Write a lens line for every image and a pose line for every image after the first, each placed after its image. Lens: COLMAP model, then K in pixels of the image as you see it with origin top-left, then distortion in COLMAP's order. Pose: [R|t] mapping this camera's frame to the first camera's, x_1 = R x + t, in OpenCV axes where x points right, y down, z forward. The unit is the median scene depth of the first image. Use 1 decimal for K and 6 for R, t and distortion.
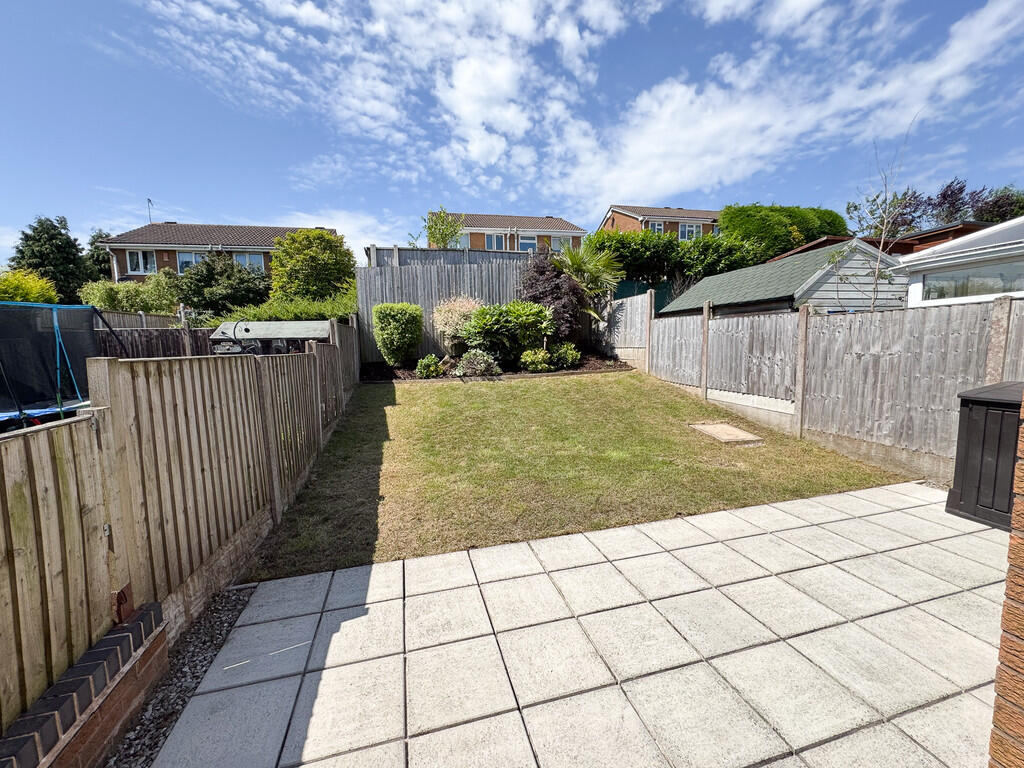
lens RADIAL K [[410.0, 0, 511.7], [0, 410.0, 384.9], [0, 0, 1]] dist [-0.002447, 0.000500]
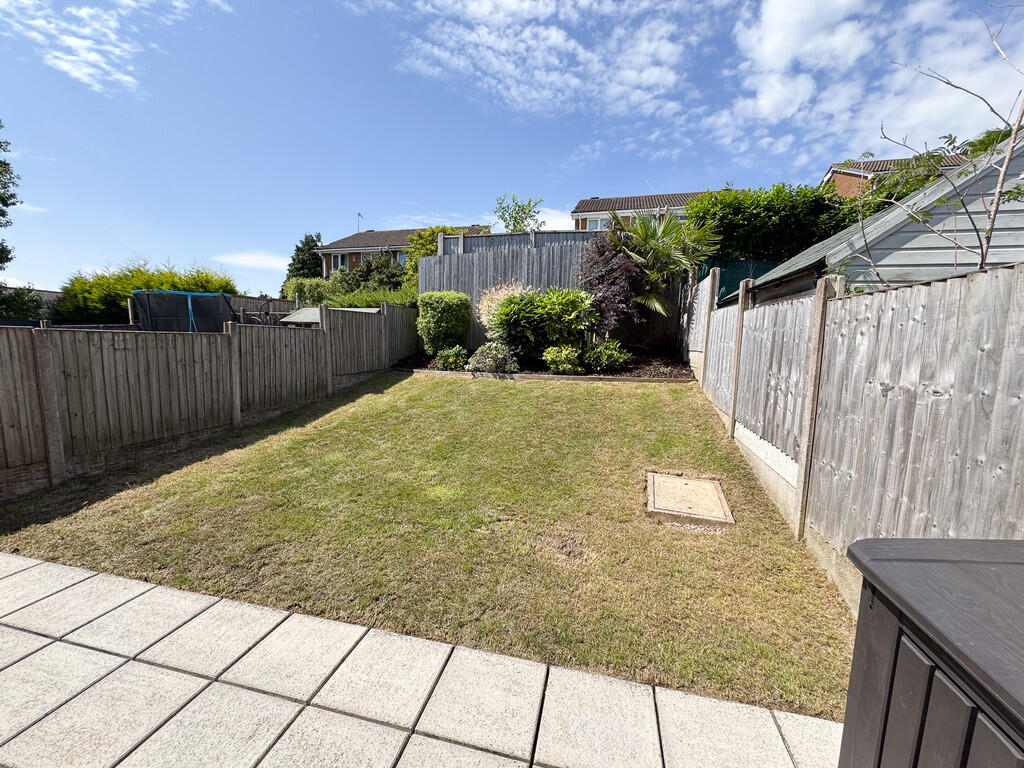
lens RADIAL K [[410.0, 0, 511.2], [0, 410.0, 384.1], [0, 0, 1]] dist [-0.002447, 0.000500]
pose [[0.878793, 0.097957, -0.467041, 0.429820], [-0.093603, 0.995076, 0.032583, -0.032893], [0.467933, 0.015082, 0.883635, 0.266919]]
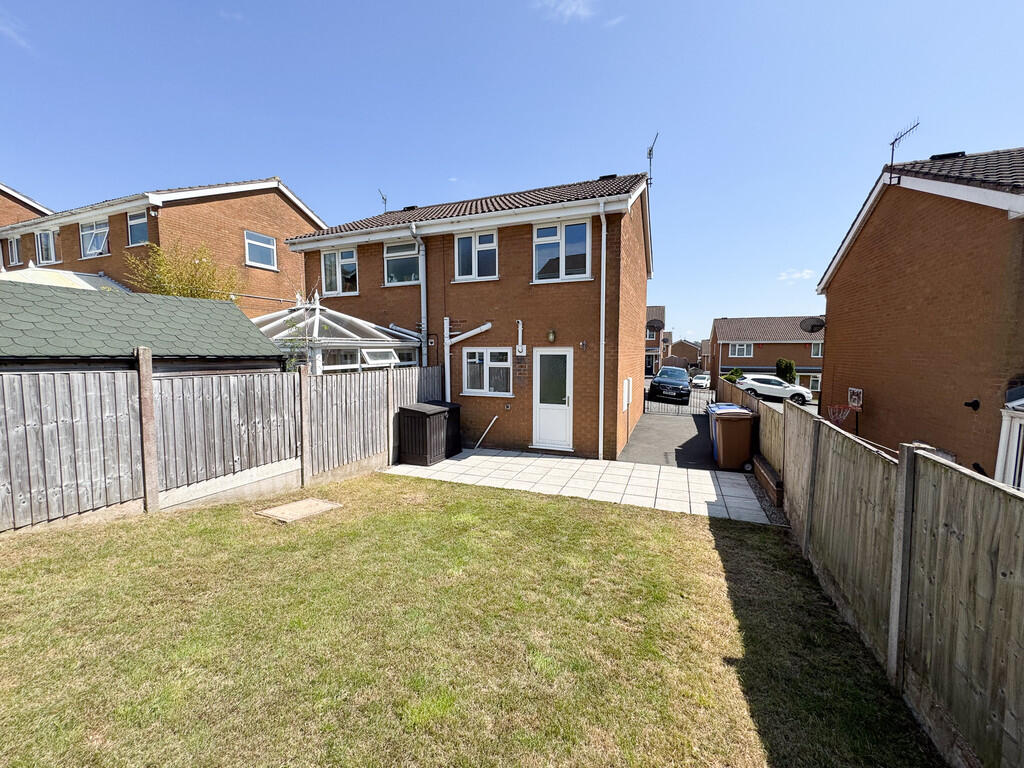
lens RADIAL K [[410.0, 0, 513.0], [0, 410.0, 380.9], [0, 0, 1]] dist [-0.002447, 0.000500]
pose [[-0.798873, -0.017889, 0.601233, -0.268388], [0.081158, 0.987212, 0.137210, -0.177734], [-0.595999, 0.158408, -0.787205, 1.051850]]
